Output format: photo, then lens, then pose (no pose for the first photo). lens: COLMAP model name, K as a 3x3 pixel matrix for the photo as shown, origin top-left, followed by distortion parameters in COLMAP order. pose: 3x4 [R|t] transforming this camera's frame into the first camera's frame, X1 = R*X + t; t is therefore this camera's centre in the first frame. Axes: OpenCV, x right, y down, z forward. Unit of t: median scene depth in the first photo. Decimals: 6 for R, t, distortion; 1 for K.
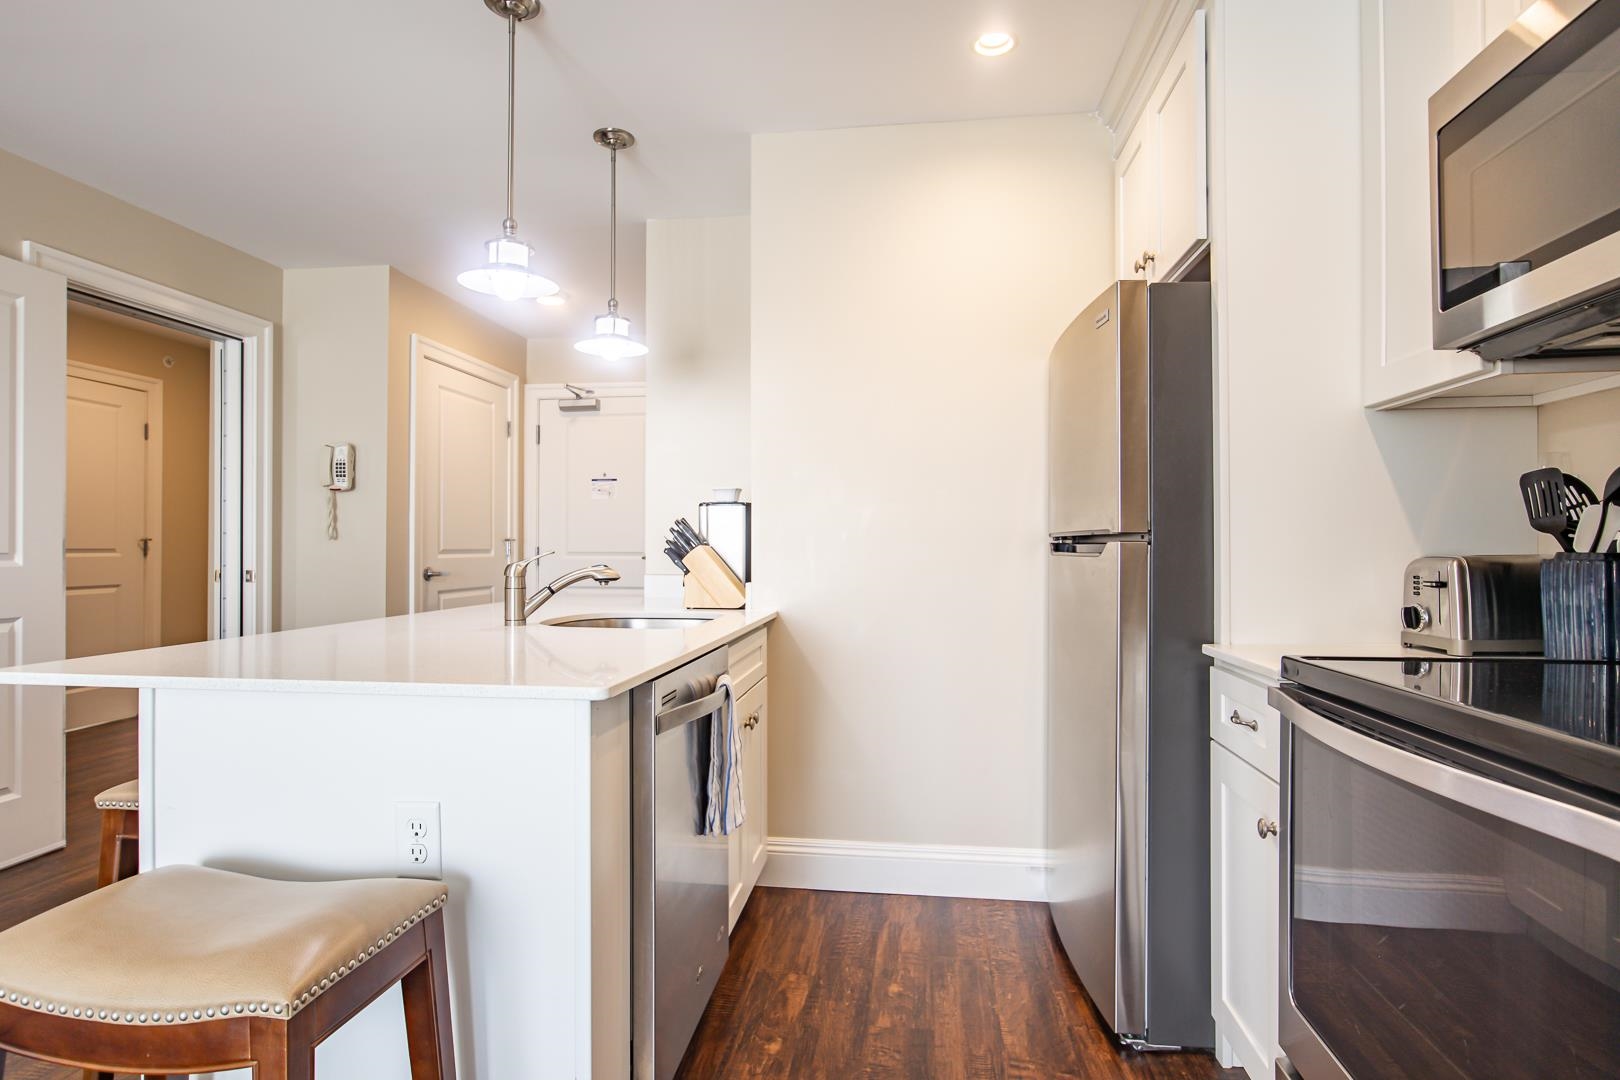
lens RADIAL K [[870.6, 0, 802.7], [0, 870.6, 546.2], [0, 0, 1]] dist [0.017093, 0.001757]
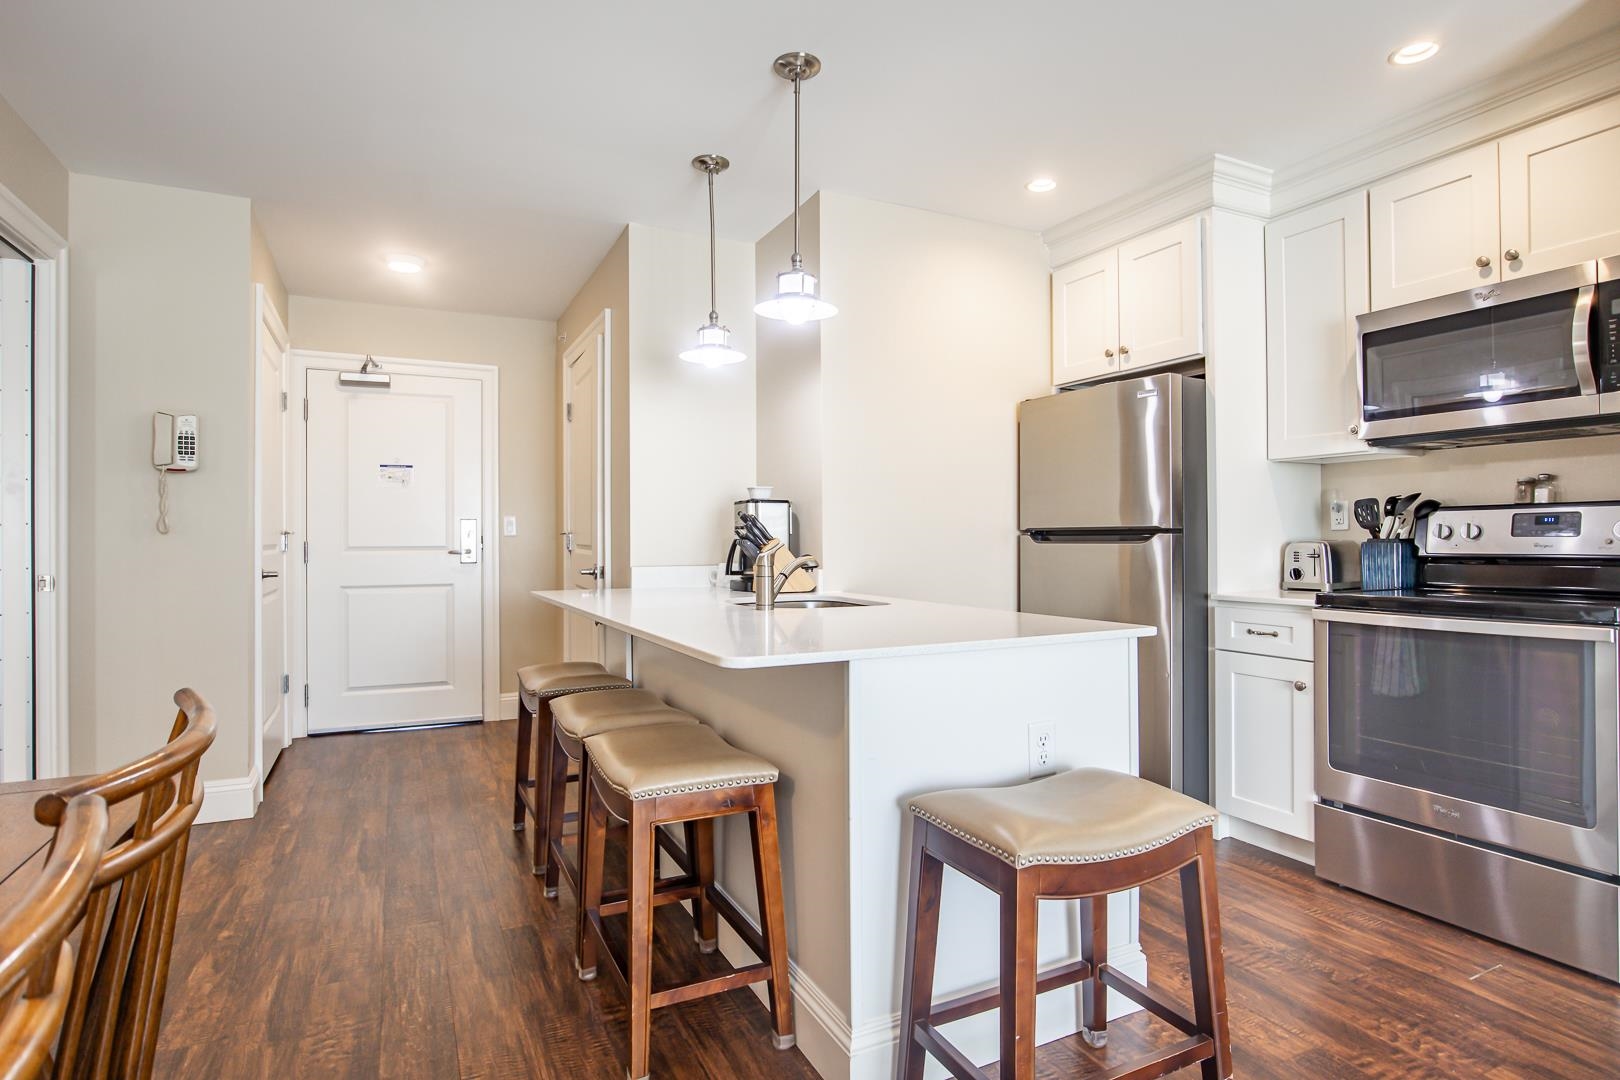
lens RADIAL K [[870.6, 0, 813.4], [0, 870.6, 533.5], [0, 0, 1]] dist [0.017093, 0.001757]
pose [[0.820019, -0.003182, 0.572328, -0.601568], [0.005577, 0.999981, -0.002431, -0.002801], [-0.572310, 0.005185, 0.820021, 0.023867]]
